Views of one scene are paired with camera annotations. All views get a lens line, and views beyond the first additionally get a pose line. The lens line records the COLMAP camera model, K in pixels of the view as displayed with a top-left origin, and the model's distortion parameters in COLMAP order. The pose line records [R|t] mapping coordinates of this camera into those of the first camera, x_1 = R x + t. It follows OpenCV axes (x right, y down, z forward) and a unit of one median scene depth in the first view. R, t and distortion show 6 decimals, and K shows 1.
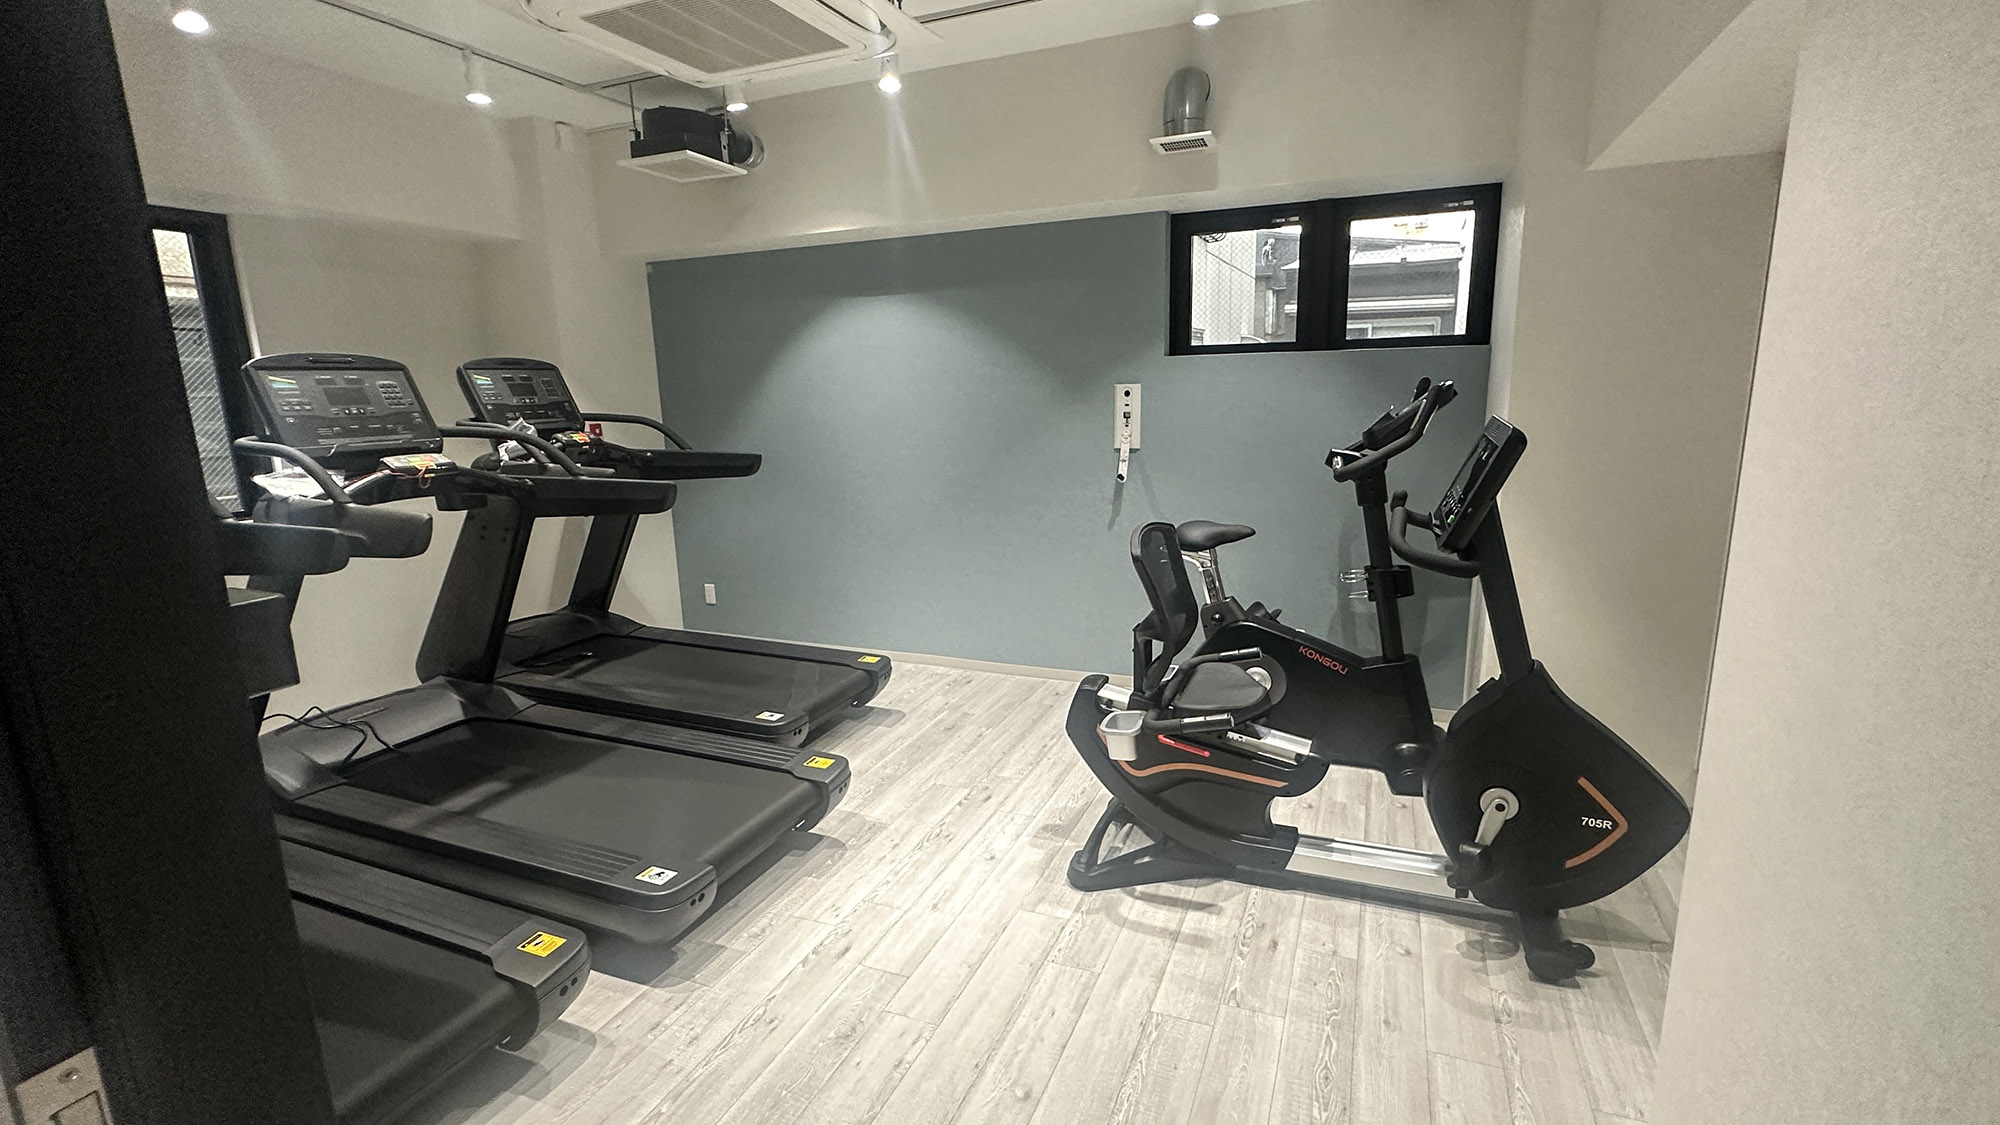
lens RADIAL K [[897.0, 0, 998.0], [0, 897.0, 564.4], [0, 0, 1]] dist [-0.001379, -0.000060]
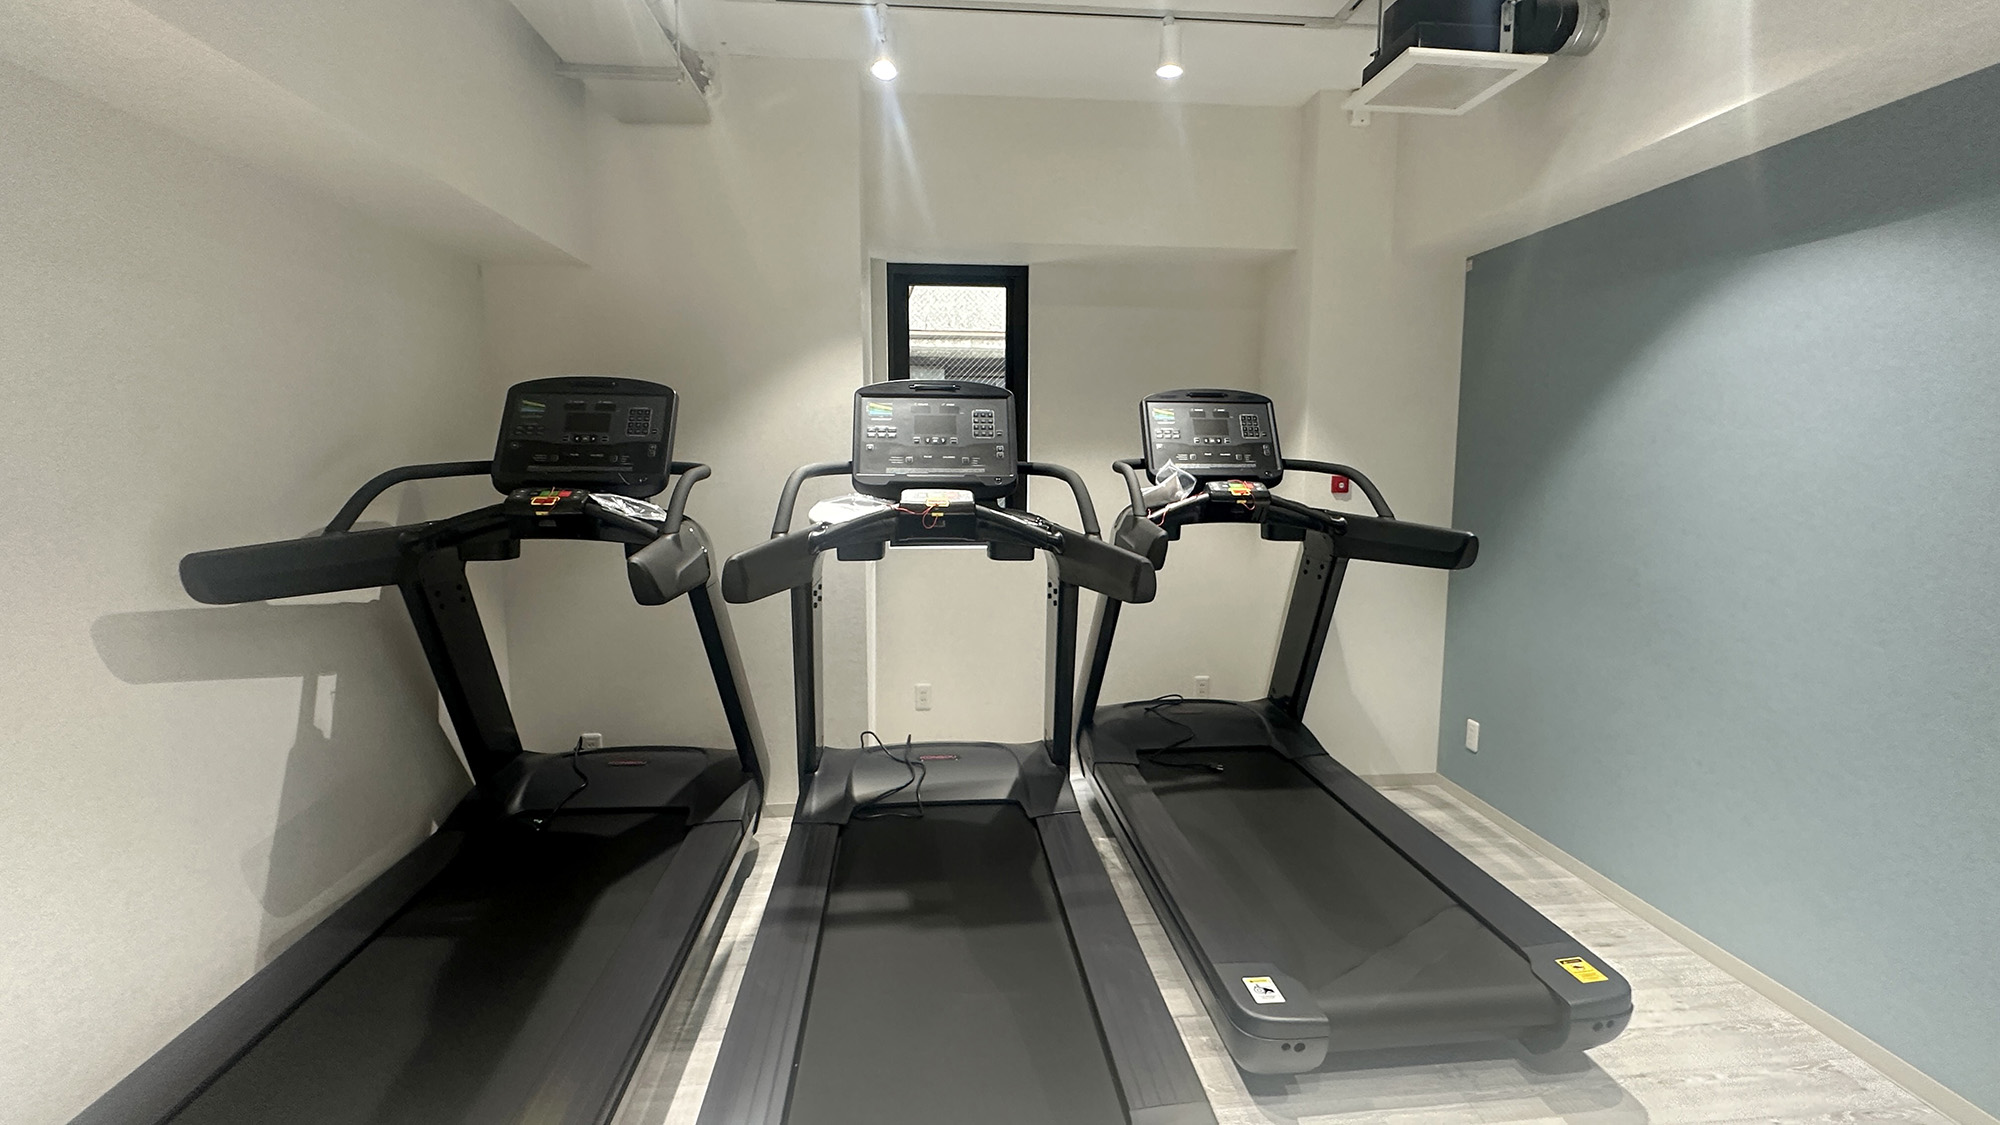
lens RADIAL K [[897.0, 0, 1002.6], [0, 897.0, 563.2], [0, 0, 1]] dist [-0.001379, -0.000060]
pose [[0.475316, 0.131815, -0.869885, 0.111007], [-0.190410, 0.980693, 0.044564, -0.079805], [0.858964, 0.144452, 0.491238, 0.492505]]
